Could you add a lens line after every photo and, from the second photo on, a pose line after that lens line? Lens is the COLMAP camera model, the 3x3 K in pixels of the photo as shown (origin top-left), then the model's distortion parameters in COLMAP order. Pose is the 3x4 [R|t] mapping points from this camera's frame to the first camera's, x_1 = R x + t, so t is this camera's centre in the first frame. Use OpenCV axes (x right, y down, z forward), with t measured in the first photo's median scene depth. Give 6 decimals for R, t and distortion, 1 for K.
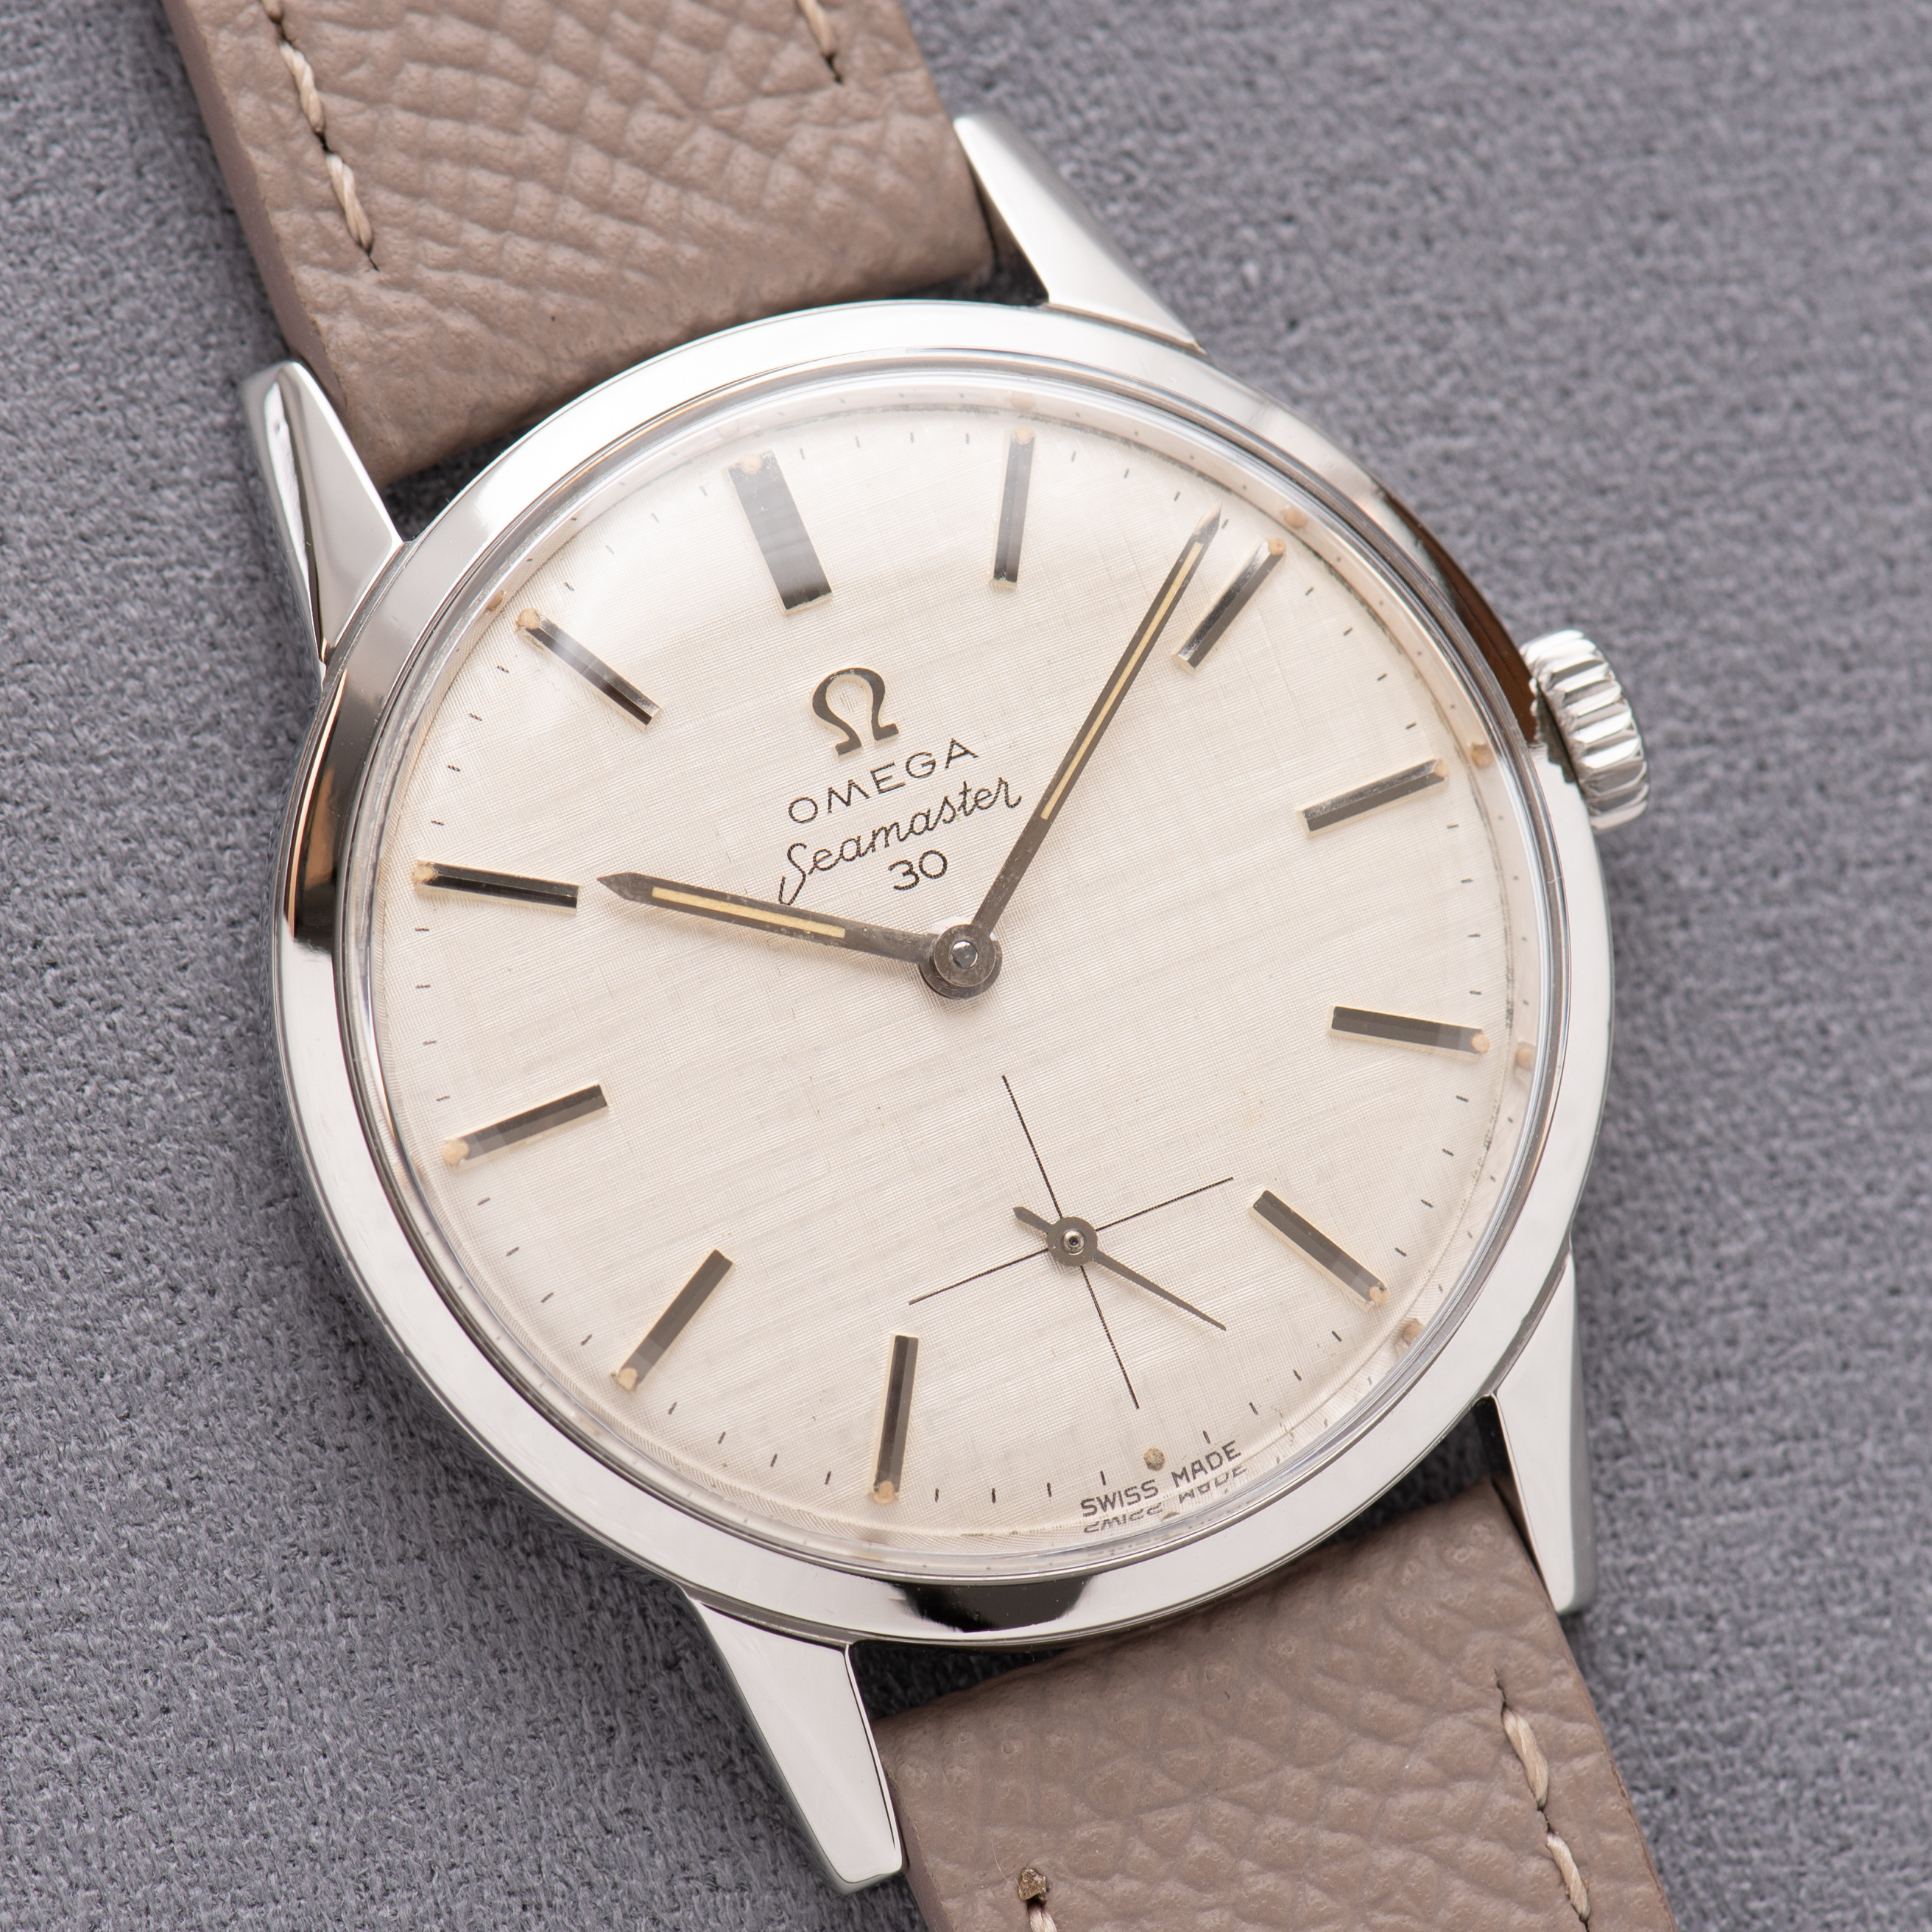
lens RADIAL K [[11422.1, 0, 966.0], [0, 11422.1, 966.0], [0, 0, 1]] dist [0.543591, -27.207164]
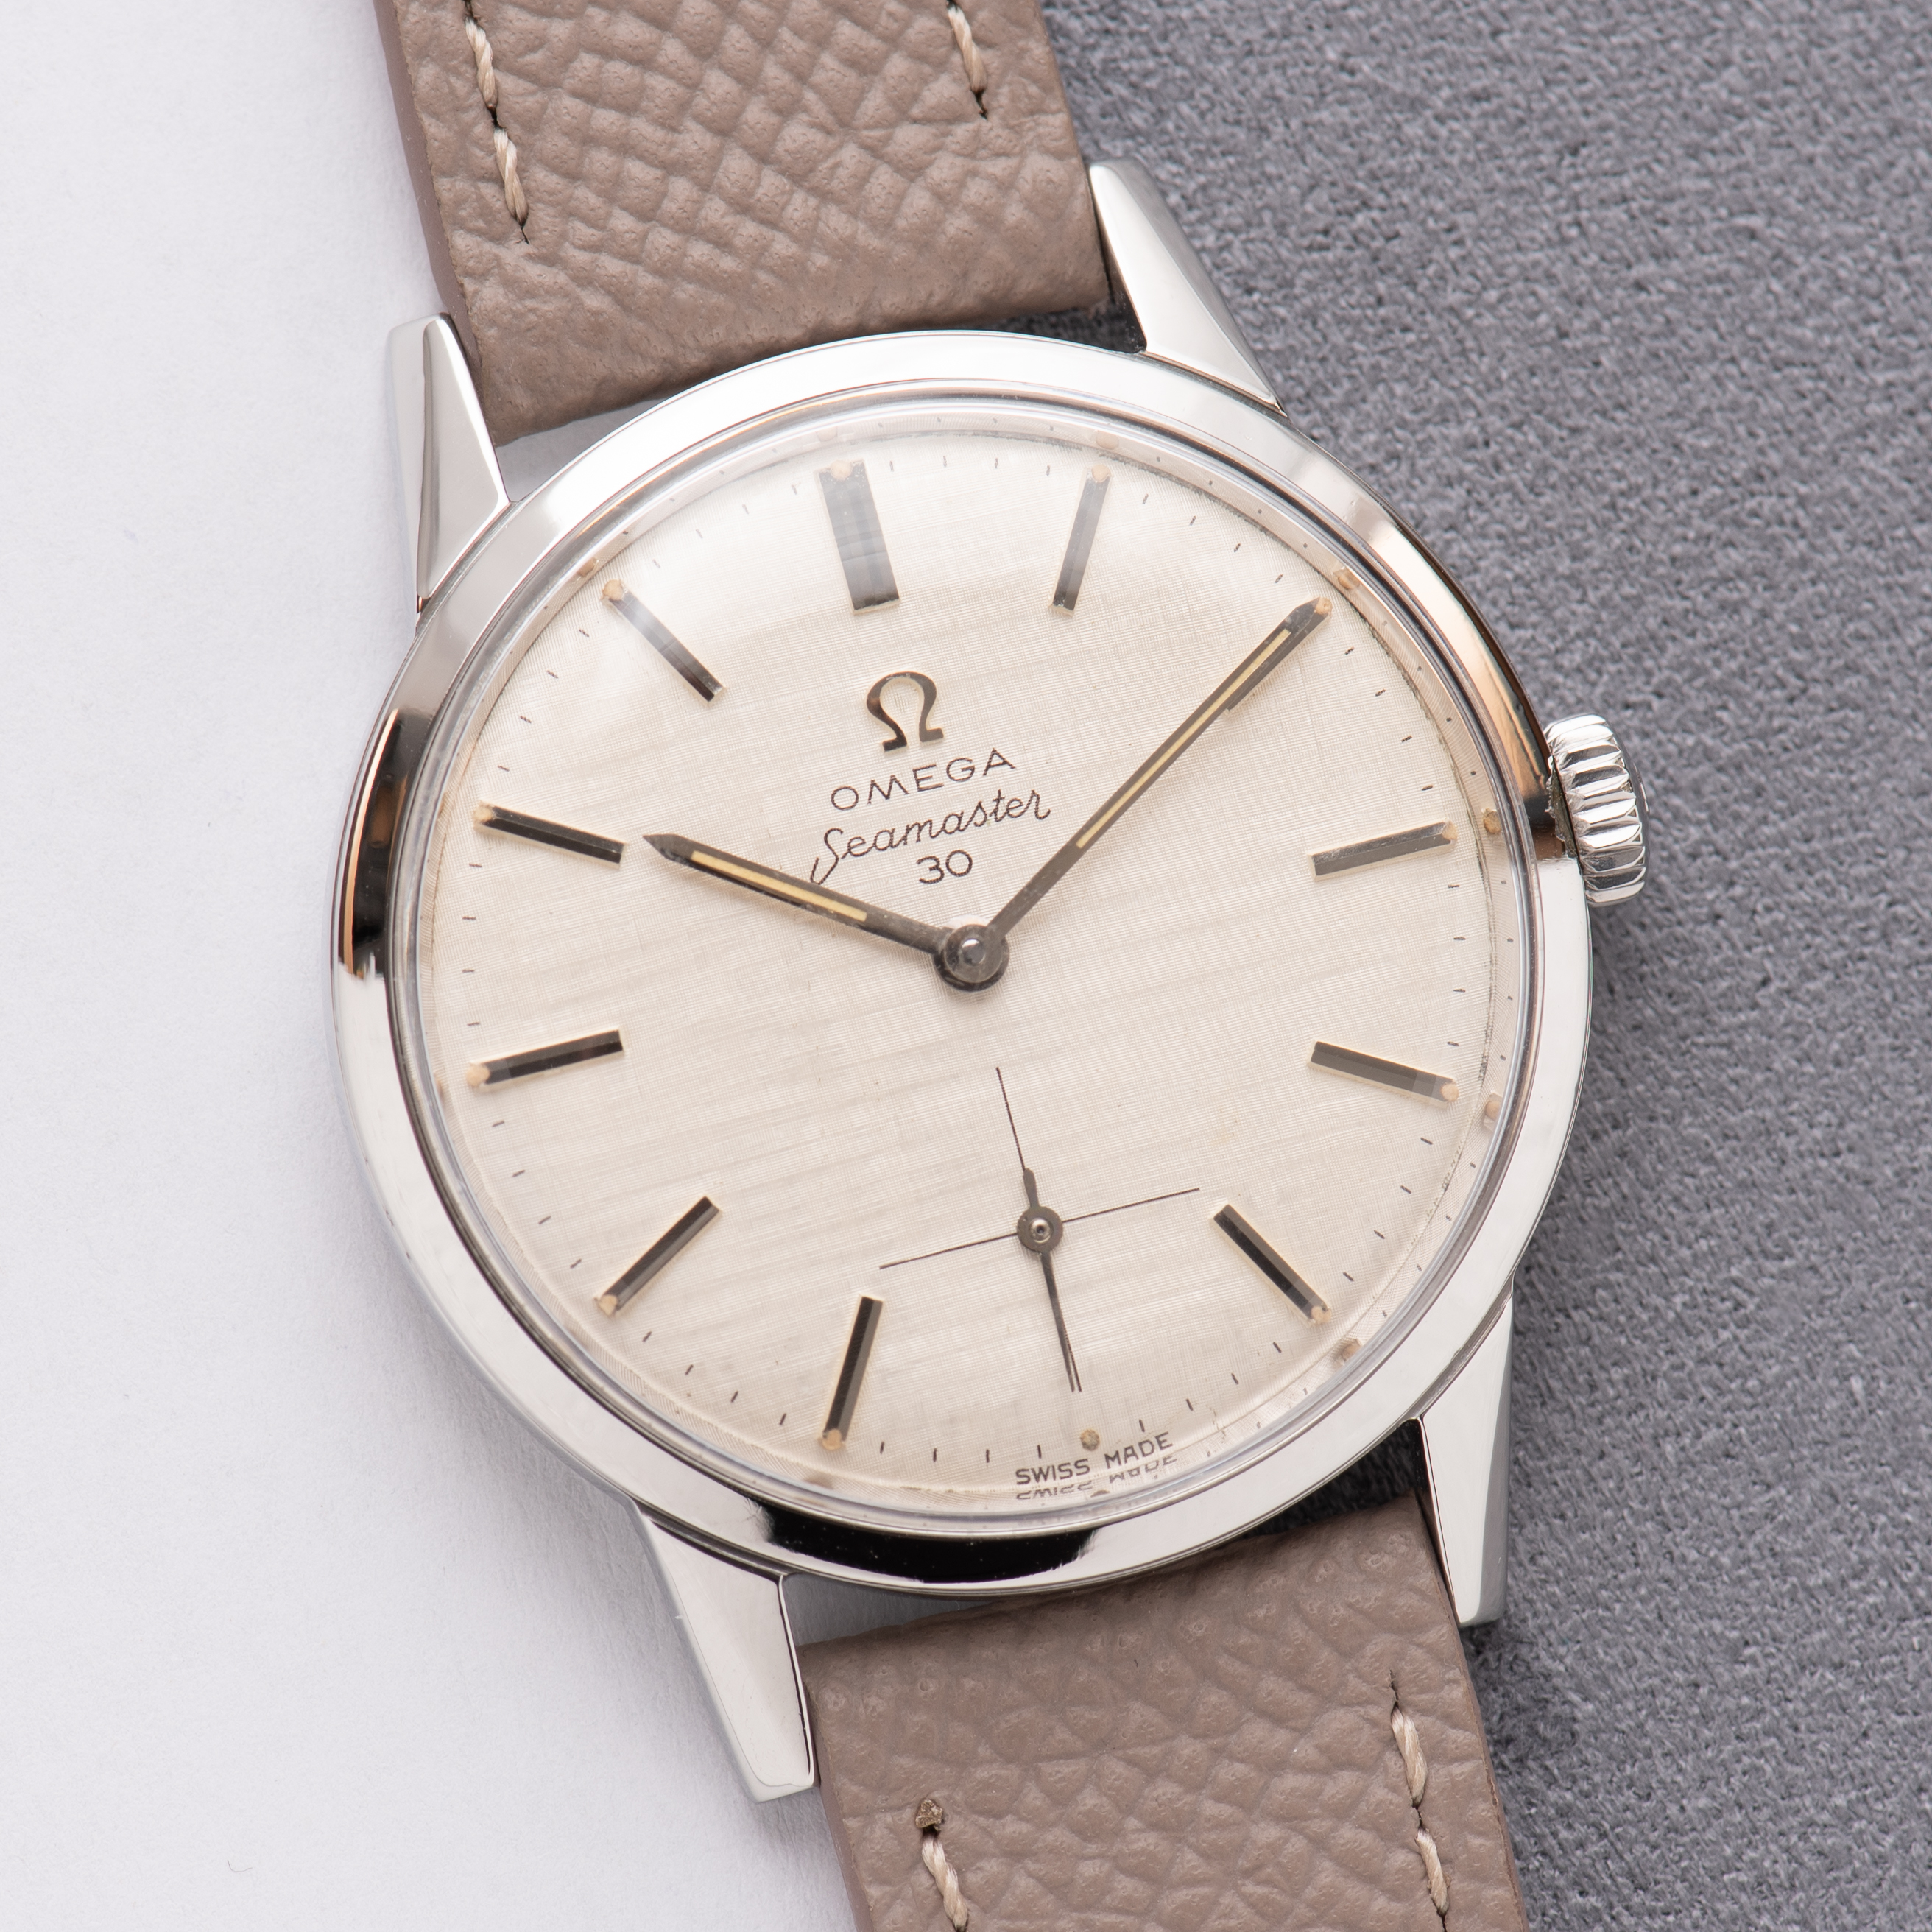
lens RADIAL K [[11422.1, 0, 966.0], [0, 11422.1, 966.0], [0, 0, 1]] dist [0.543591, -27.207164]
pose [[0.988250, 0.129943, -0.080475, 0.084820], [-0.125968, 0.990636, 0.052655, -0.055560], [0.086564, -0.041899, 0.995365, -0.067954]]
